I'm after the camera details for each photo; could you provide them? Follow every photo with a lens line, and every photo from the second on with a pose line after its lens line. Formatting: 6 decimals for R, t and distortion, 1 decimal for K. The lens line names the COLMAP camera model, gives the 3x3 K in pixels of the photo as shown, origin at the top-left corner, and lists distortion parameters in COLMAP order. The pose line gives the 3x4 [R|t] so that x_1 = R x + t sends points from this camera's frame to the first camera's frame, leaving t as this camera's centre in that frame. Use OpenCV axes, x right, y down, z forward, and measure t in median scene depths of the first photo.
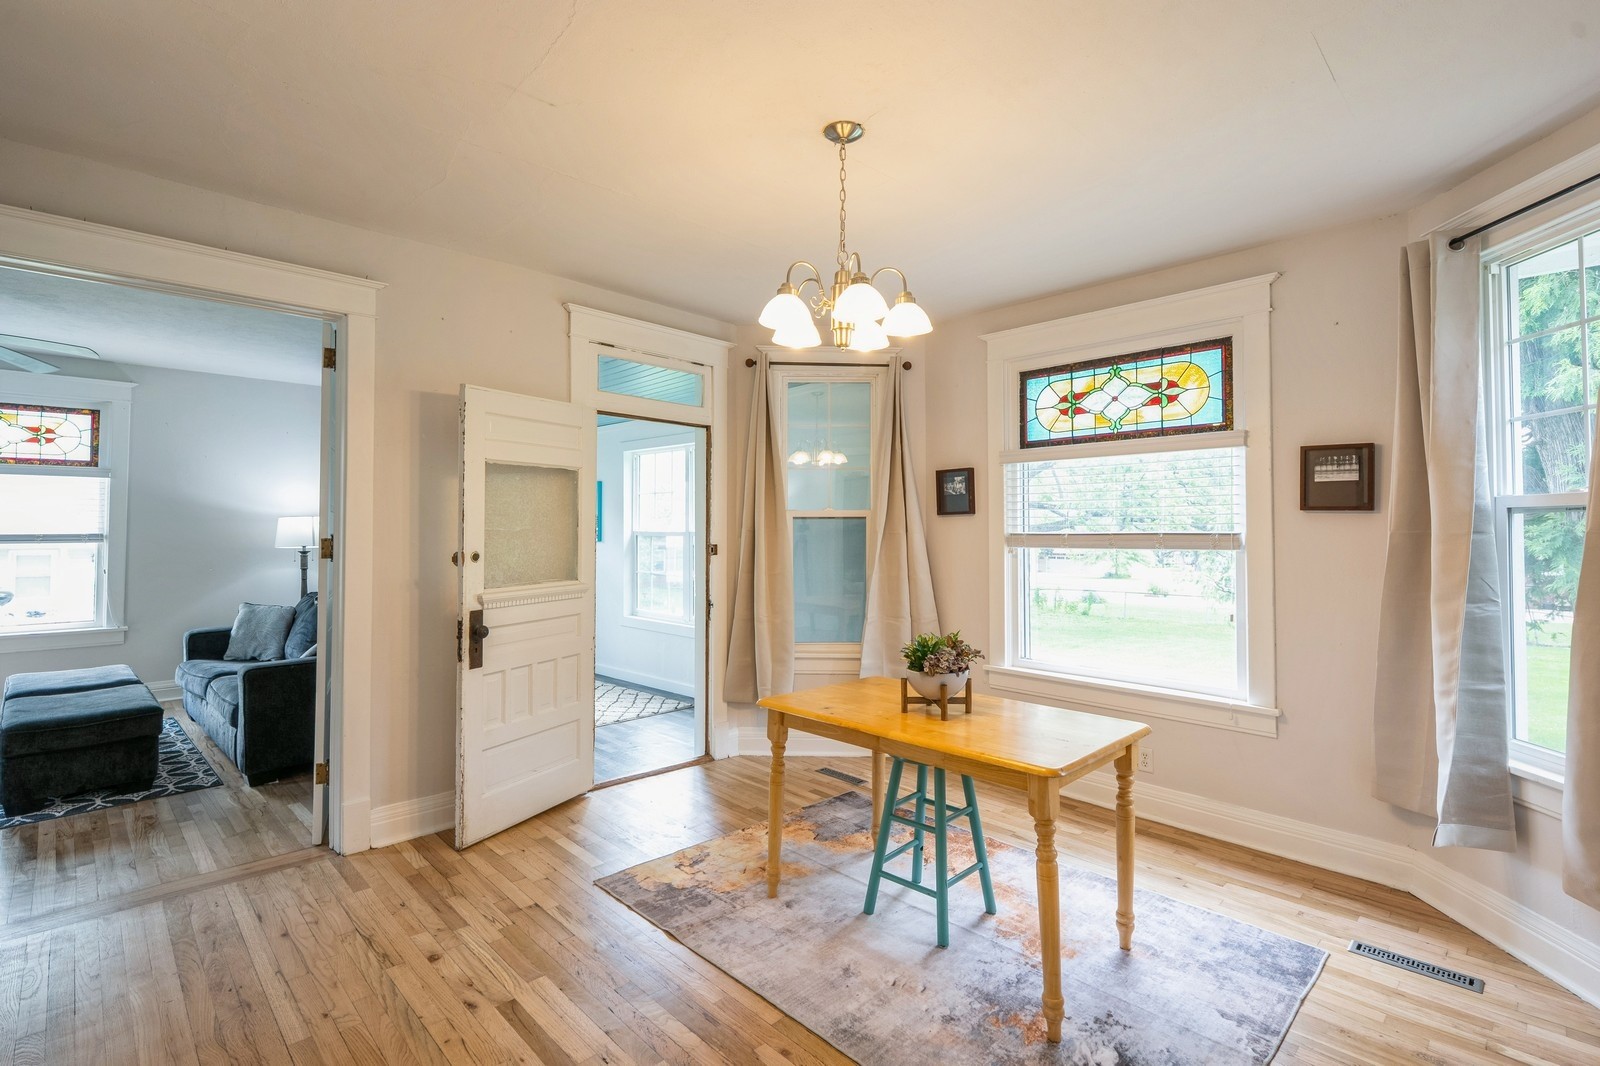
lens RADIAL K [[744.6, 0, 803.8], [0, 744.6, 513.6], [0, 0, 1]] dist [0.007513, -0.001017]
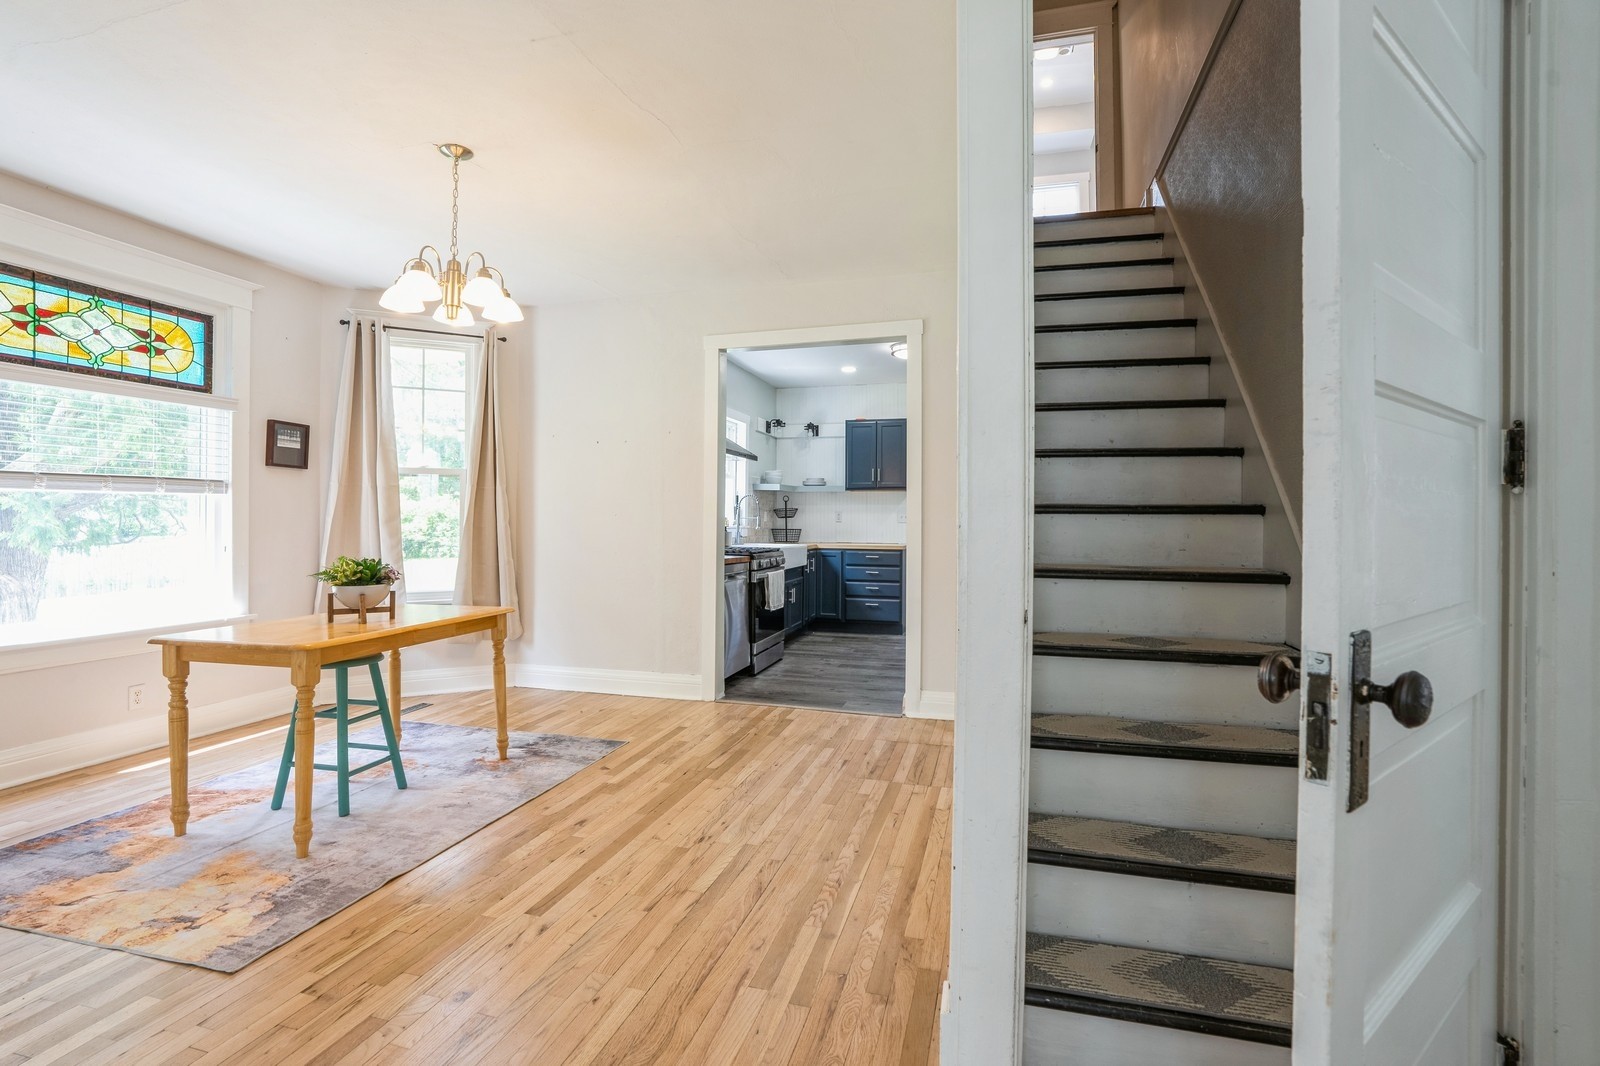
lens RADIAL K [[747.7, 0, 803.1], [0, 747.7, 521.4], [0, 0, 1]] dist [-0.055487, 0.020011]
pose [[-0.507569, -0.006560, 0.861586, -0.869364], [-0.025517, 0.999647, -0.007421, 0.072916], [-0.861233, -0.025752, -0.507557, 0.727829]]
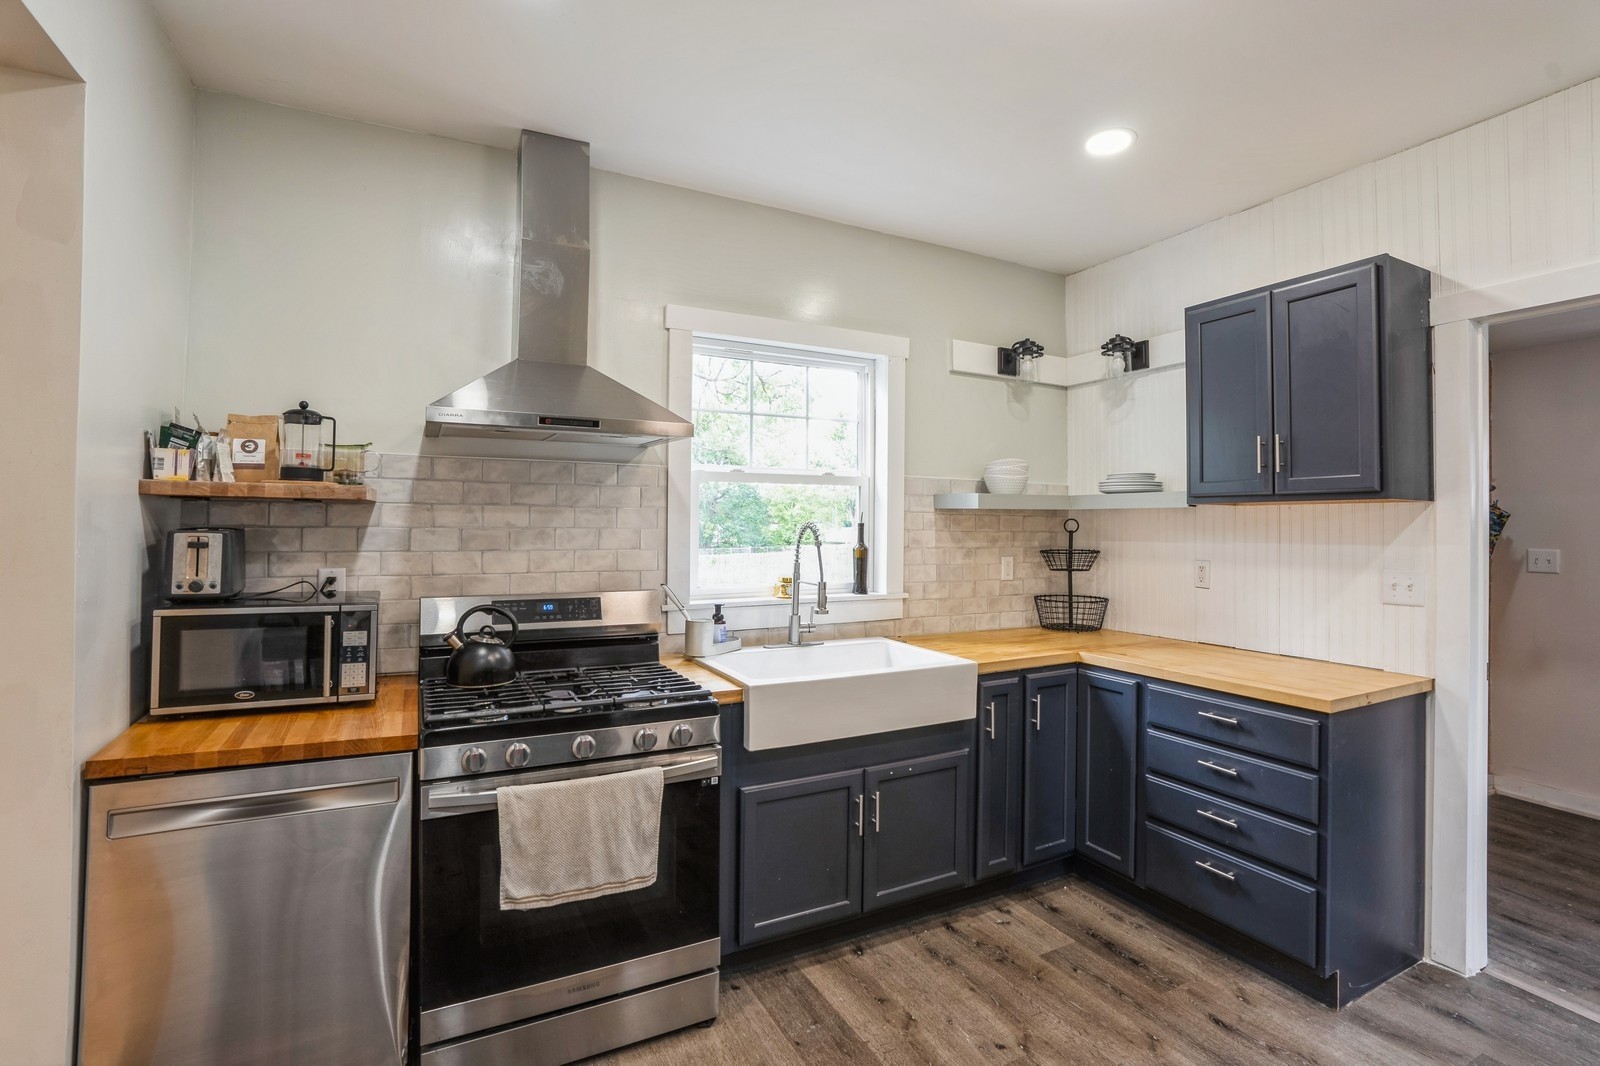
lens RADIAL K [[741.4, 0, 796.1], [0, 741.4, 509.8], [0, 0, 1]] dist [-0.040565, 0.000730]
pose [[0.295226, 0.016672, 0.955282, 0.115317], [-0.027371, 0.999585, -0.008986, -0.014062], [-0.955035, -0.023494, 0.295560, -0.334751]]
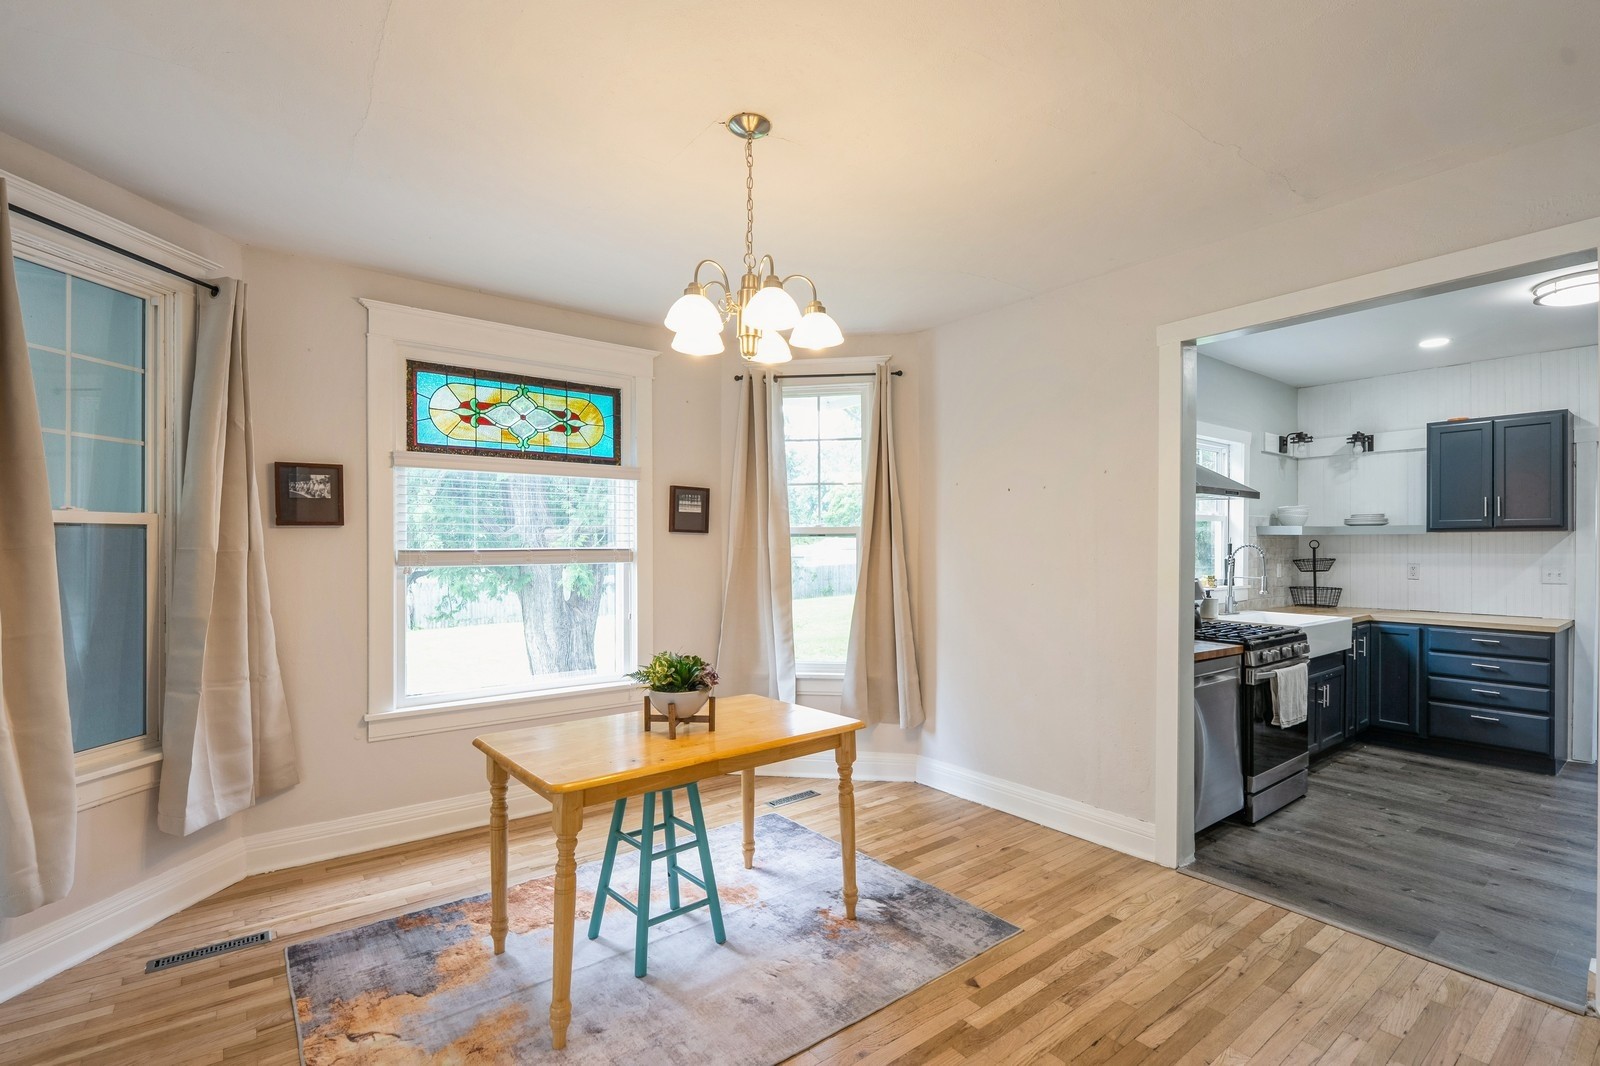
lens RADIAL K [[734.7, 0, 787.8], [0, 734.7, 548.5], [0, 0, 1]] dist [0.002502, -0.001673]
pose [[0.118873, -0.006232, 0.992890, -0.571209], [-0.022787, 0.999700, 0.009003, 0.008234], [-0.992648, -0.023695, 0.118696, 0.546996]]
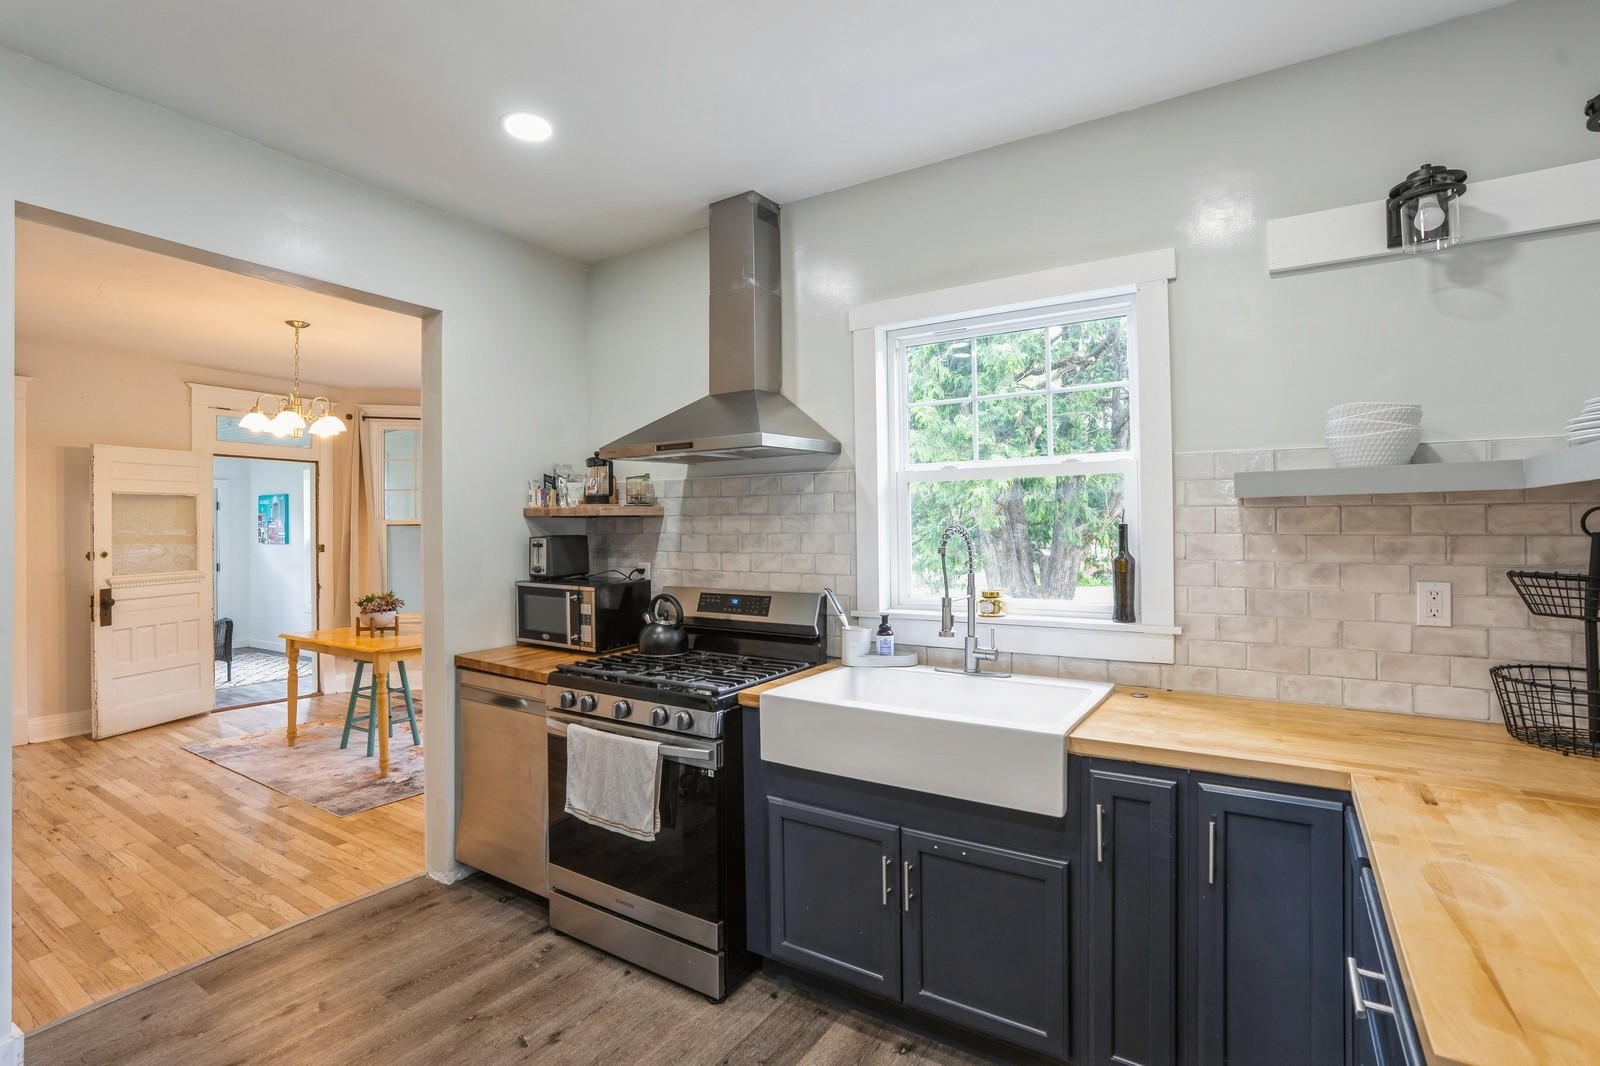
lens RADIAL K [[747.7, 0, 803.1], [0, 747.7, 521.4], [0, 0, 1]] dist [-0.055487, 0.020011]
pose [[0.975052, -0.008530, 0.221814, 0.581573], [0.005764, 0.999897, 0.013116, -0.020499], [-0.221903, -0.011510, 0.975001, -0.710424]]
